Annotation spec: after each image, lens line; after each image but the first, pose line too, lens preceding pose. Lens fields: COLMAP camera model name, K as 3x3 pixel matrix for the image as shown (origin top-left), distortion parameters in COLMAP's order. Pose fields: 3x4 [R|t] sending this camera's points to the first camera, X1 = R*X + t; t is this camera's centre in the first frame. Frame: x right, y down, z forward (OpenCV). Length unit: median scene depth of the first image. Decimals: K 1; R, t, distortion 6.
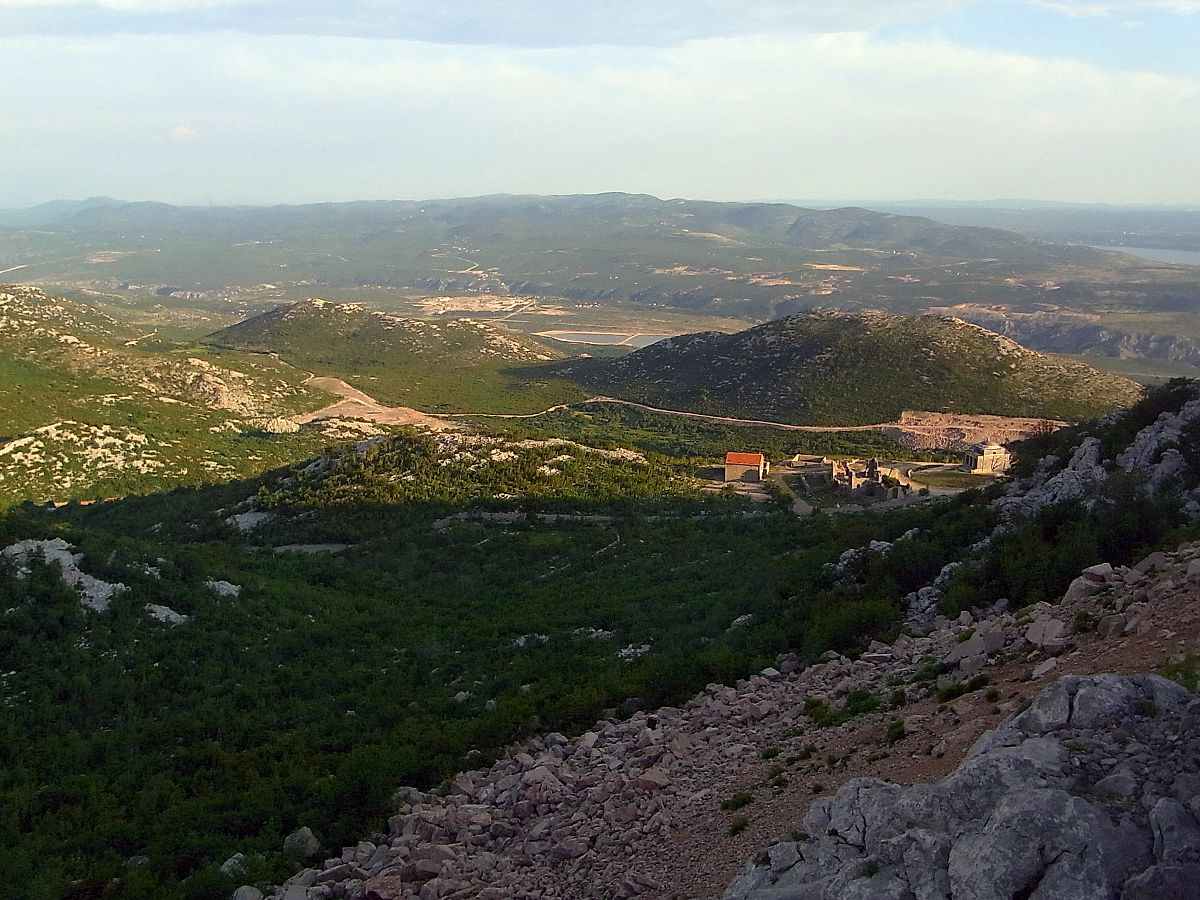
lens RADIAL K [[997.8, 0, 603.6], [0, 997.8, 448.8], [0, 0, 1]] dist [0.002697, -0.061928]
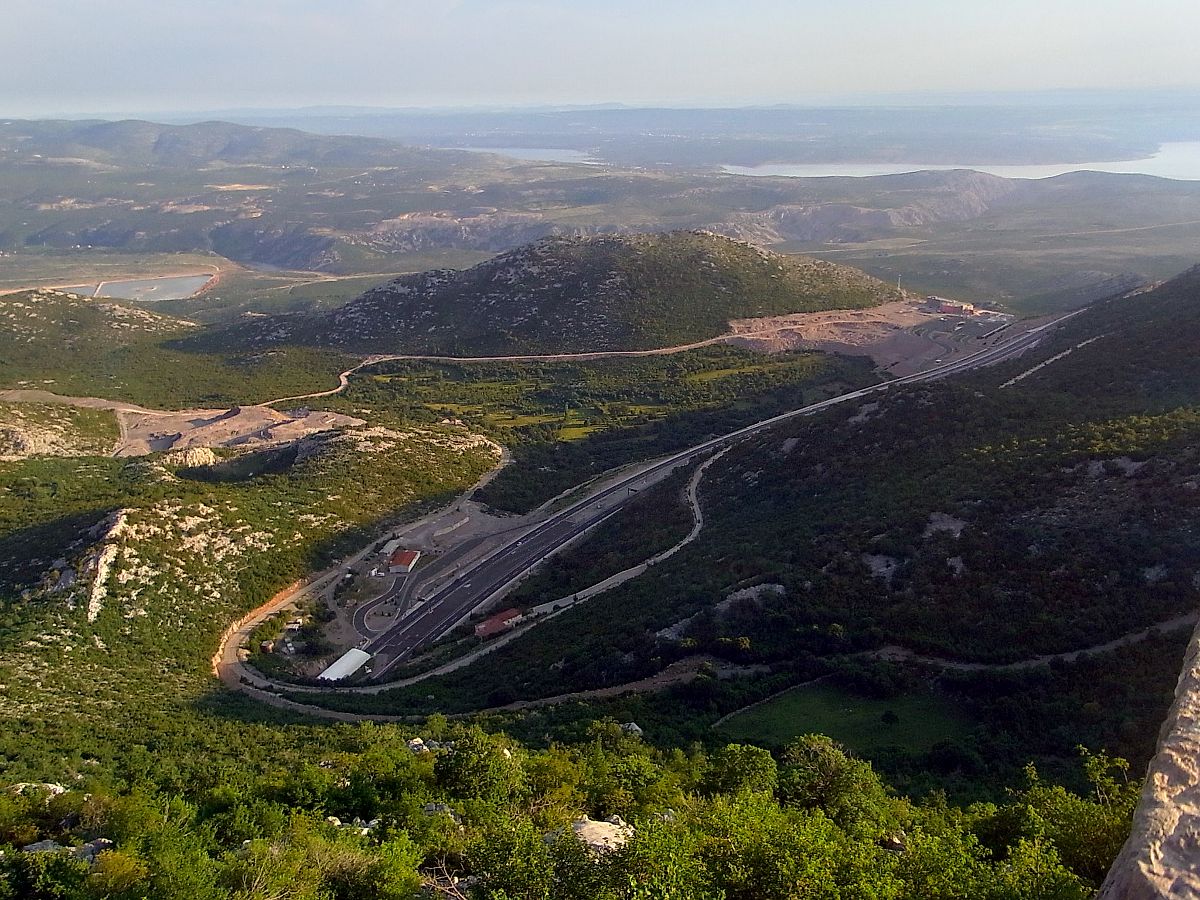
lens RADIAL K [[997.8, 0, 599.0], [0, 997.8, 455.6], [0, 0, 1]] dist [0.002697, -0.061928]
pose [[0.800648, -0.219316, 0.557551, -0.107895], [0.167331, 0.975417, 0.143397, -0.017715], [-0.575294, -0.021515, 0.817664, 0.043279]]
